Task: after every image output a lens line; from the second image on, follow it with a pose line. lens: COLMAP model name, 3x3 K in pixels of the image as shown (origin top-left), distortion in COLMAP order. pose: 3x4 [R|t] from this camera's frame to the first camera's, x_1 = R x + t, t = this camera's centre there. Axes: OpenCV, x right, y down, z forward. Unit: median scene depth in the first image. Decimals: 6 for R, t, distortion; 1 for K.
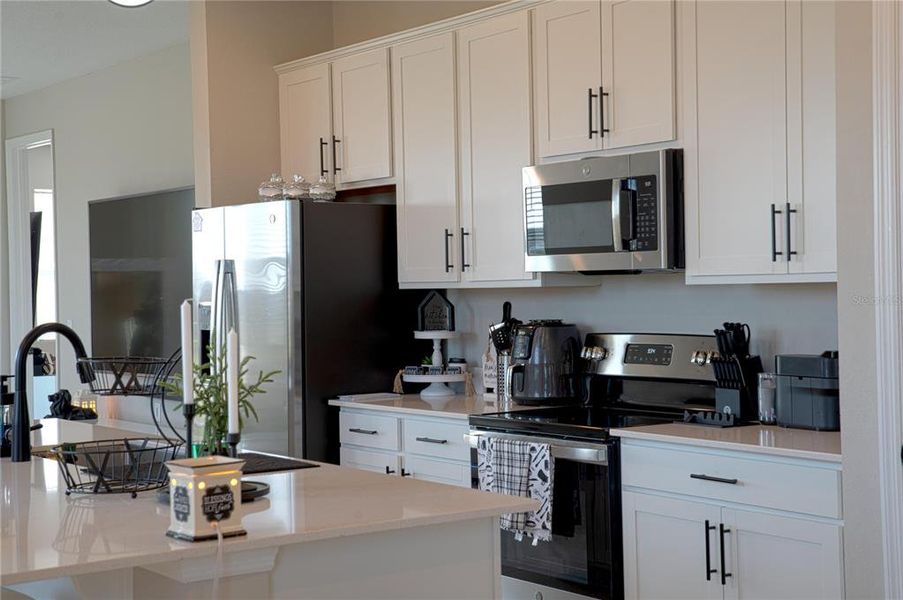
lens RADIAL K [[1462.0, 0, 451.5], [0, 1462.0, 300.0], [0, 0, 1]] dist [0.195794, 0.008124]
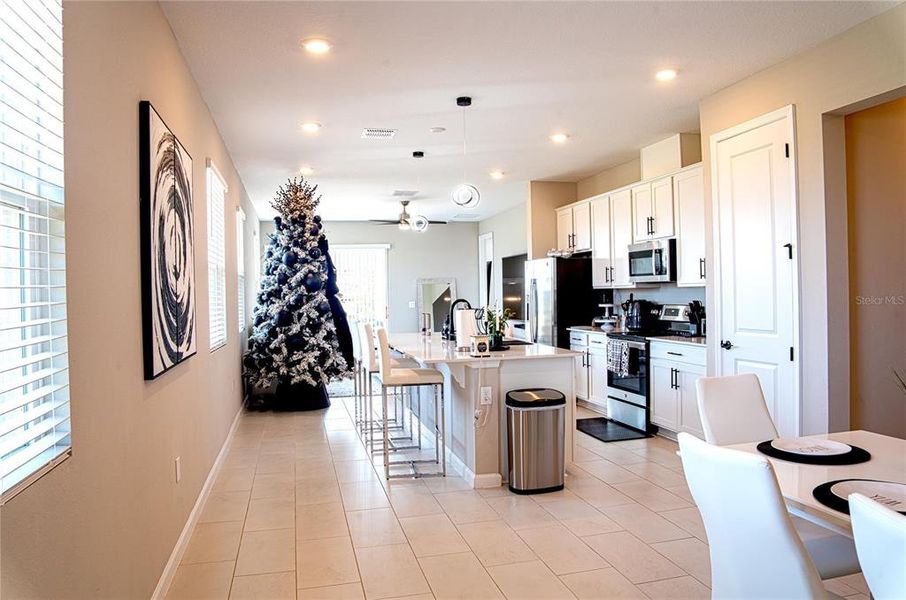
lens RADIAL K [[635.5, 0, 453.0], [0, 635.5, 300.0], [0, 0, 1]] dist [-0.128226, 0.083157]
pose [[0.932516, 0.004730, -0.361097, 0.180749], [-0.001747, 0.999962, 0.008587, 0.004792], [0.361124, -0.007376, 0.932489, -0.254553]]
